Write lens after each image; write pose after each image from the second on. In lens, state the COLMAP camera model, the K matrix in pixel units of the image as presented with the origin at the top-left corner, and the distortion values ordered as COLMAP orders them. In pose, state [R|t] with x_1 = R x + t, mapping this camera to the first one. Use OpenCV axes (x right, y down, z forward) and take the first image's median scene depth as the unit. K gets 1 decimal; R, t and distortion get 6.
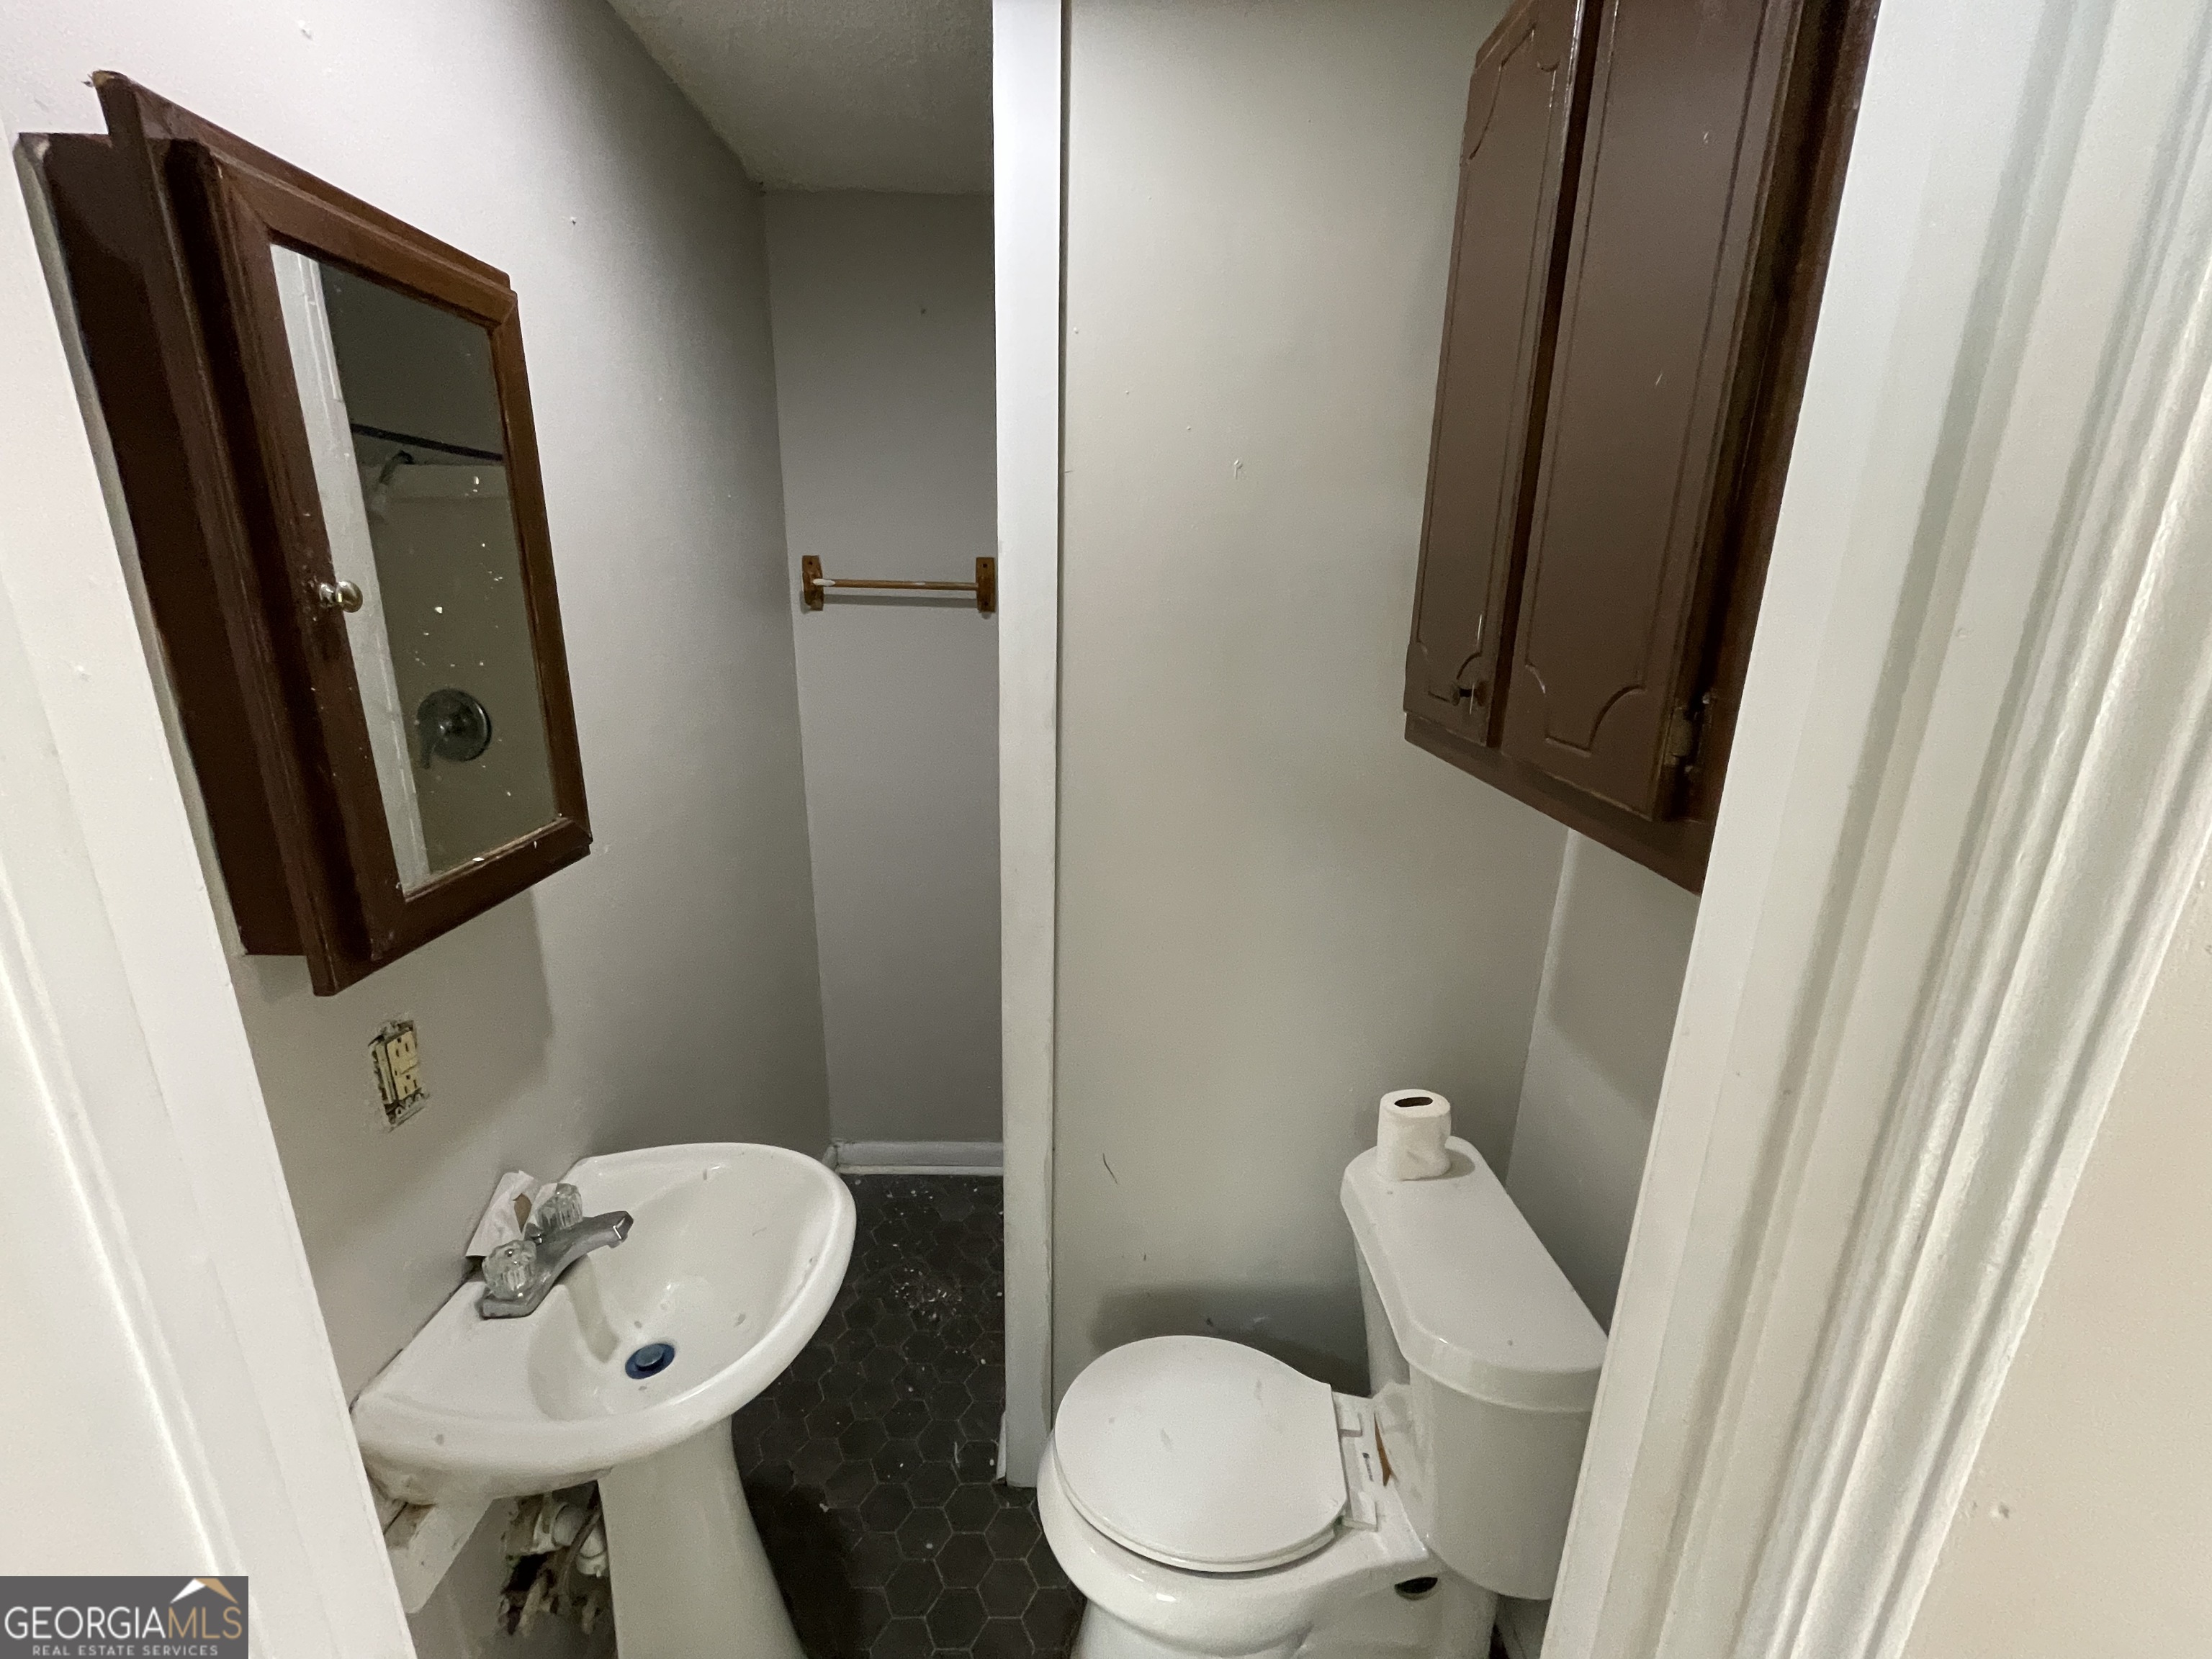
lens RADIAL K [[901.0, 0, 1103.2], [0, 901.0, 837.2], [0, 0, 1]] dist [0.001525, -0.001716]
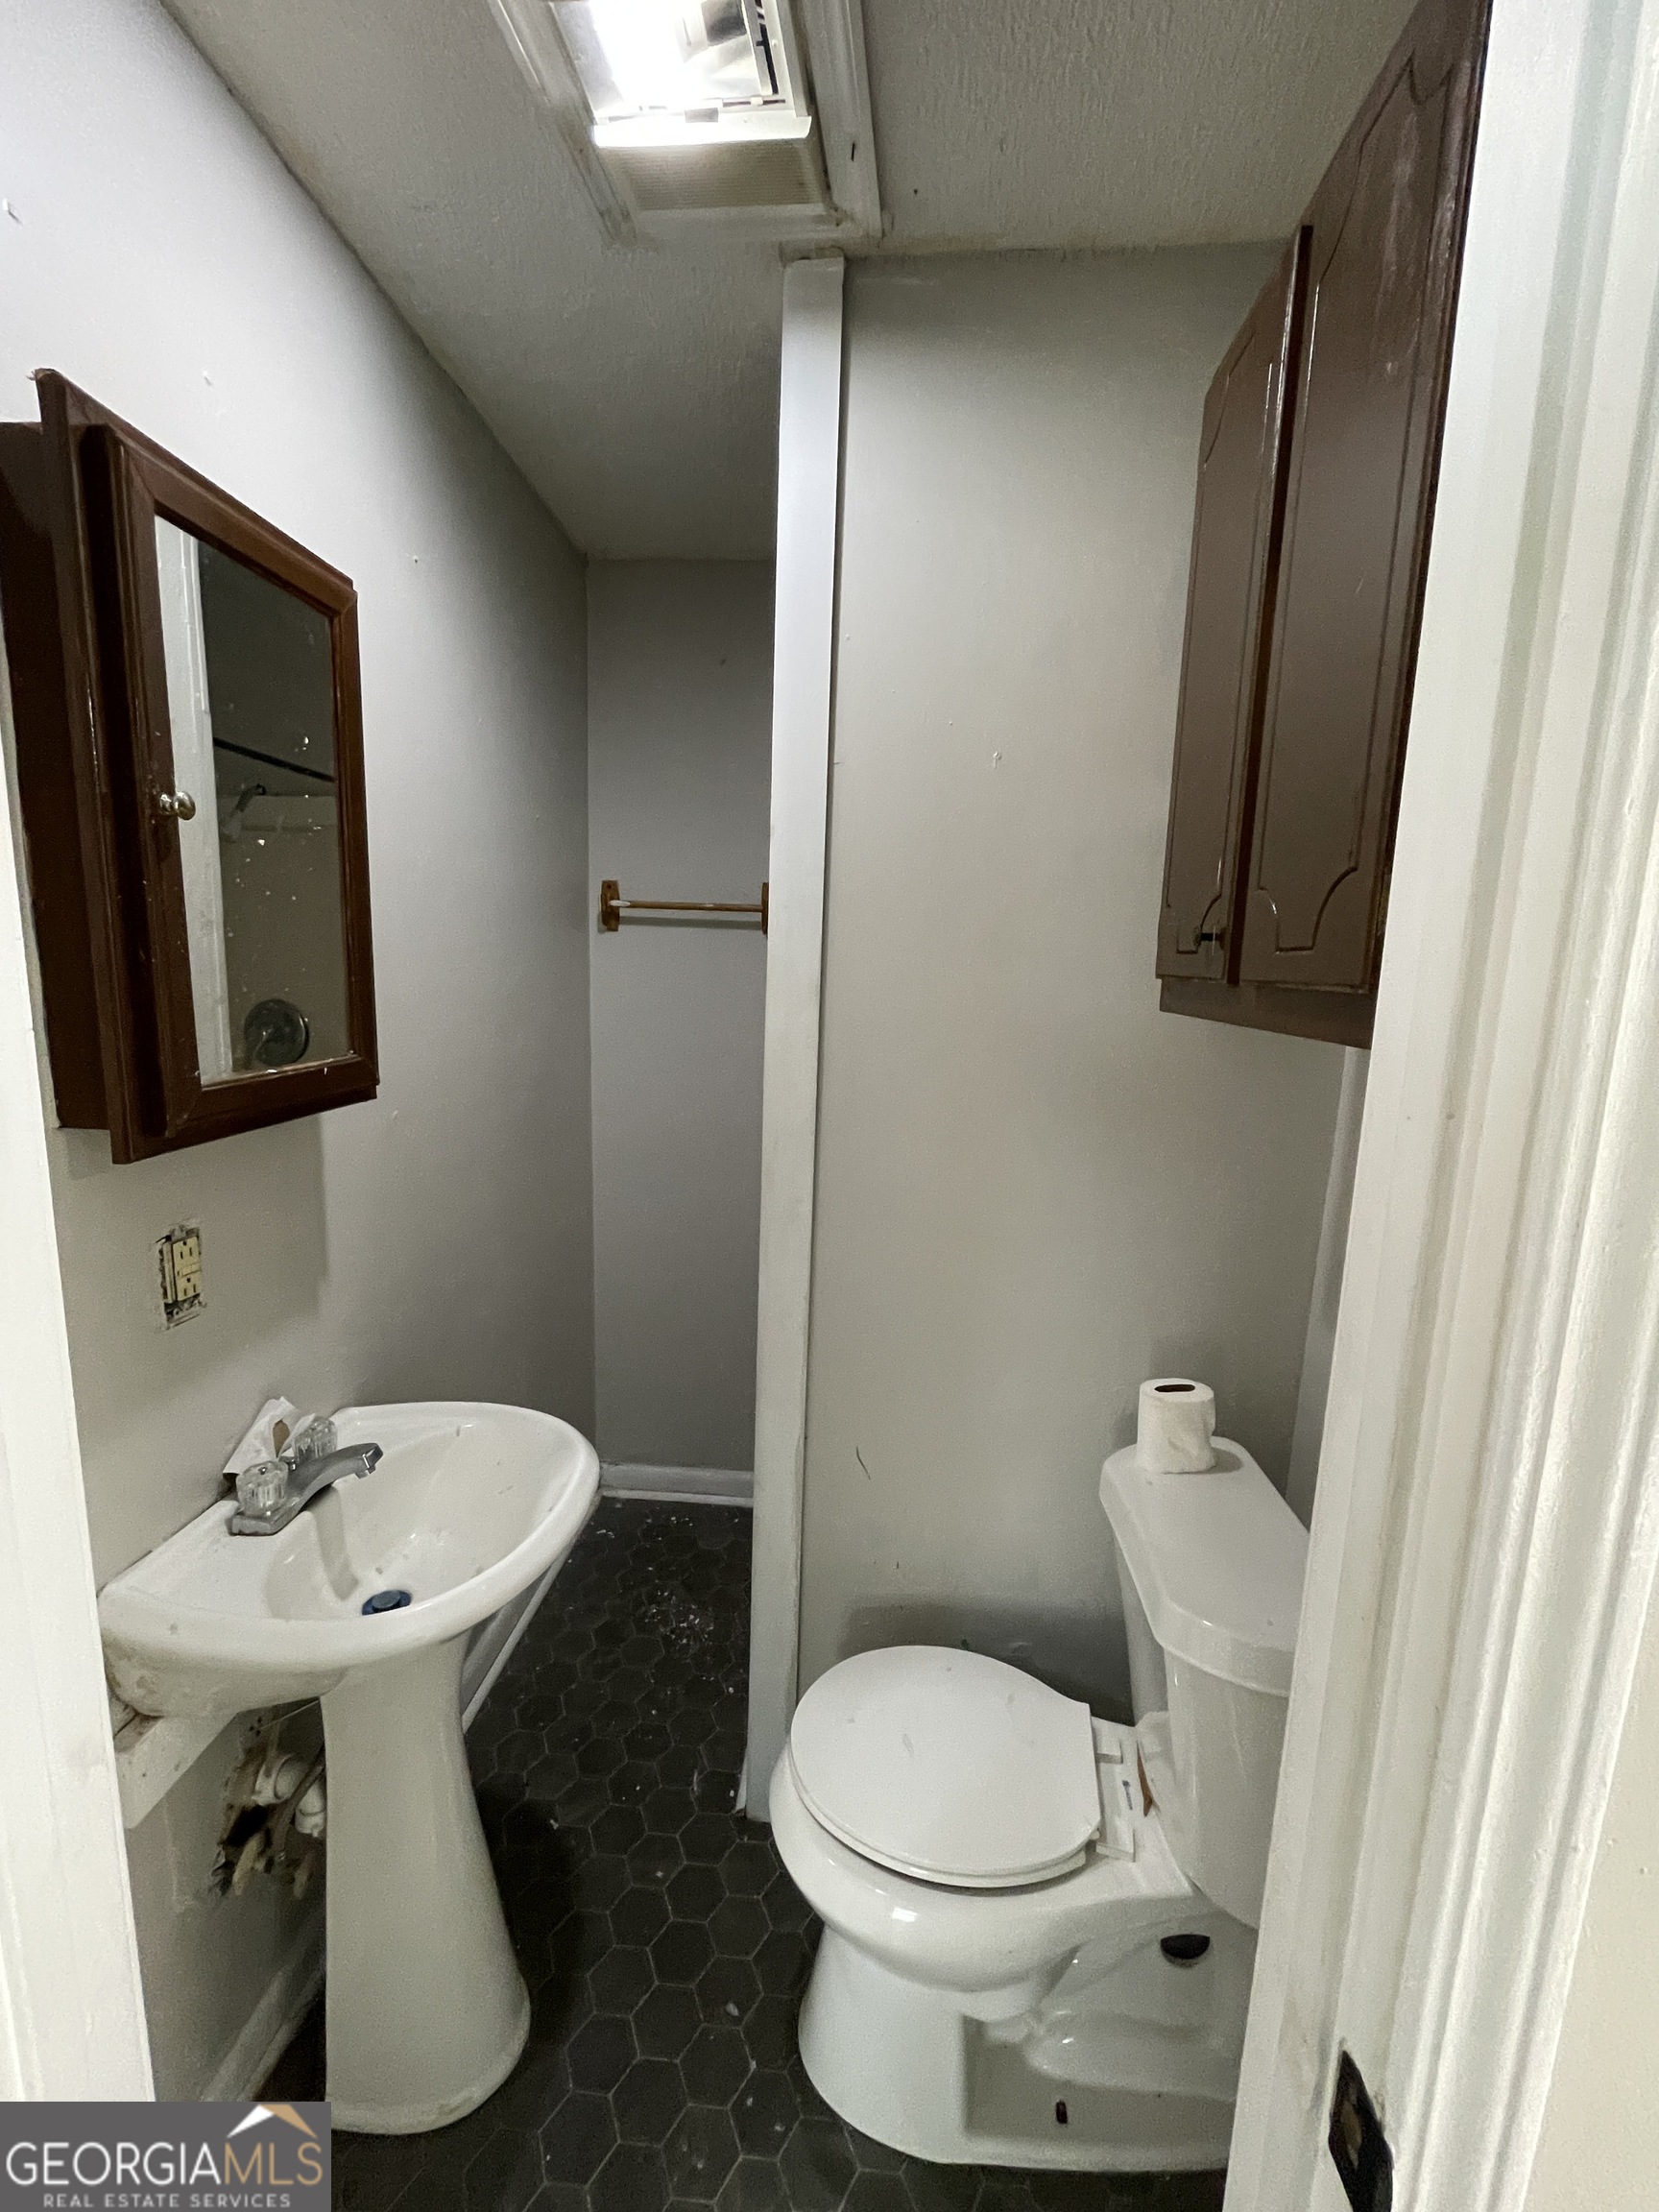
lens RADIAL K [[901.0, 0, 827.1], [0, 901.0, 1098.8], [0, 0, 1]] dist [0.001525, -0.001716]
pose [[0.996687, 0.026550, -0.076878, 0.044504], [-0.035372, 0.992646, -0.115769, 0.123313], [0.073239, 0.118105, 0.990297, -0.017654]]
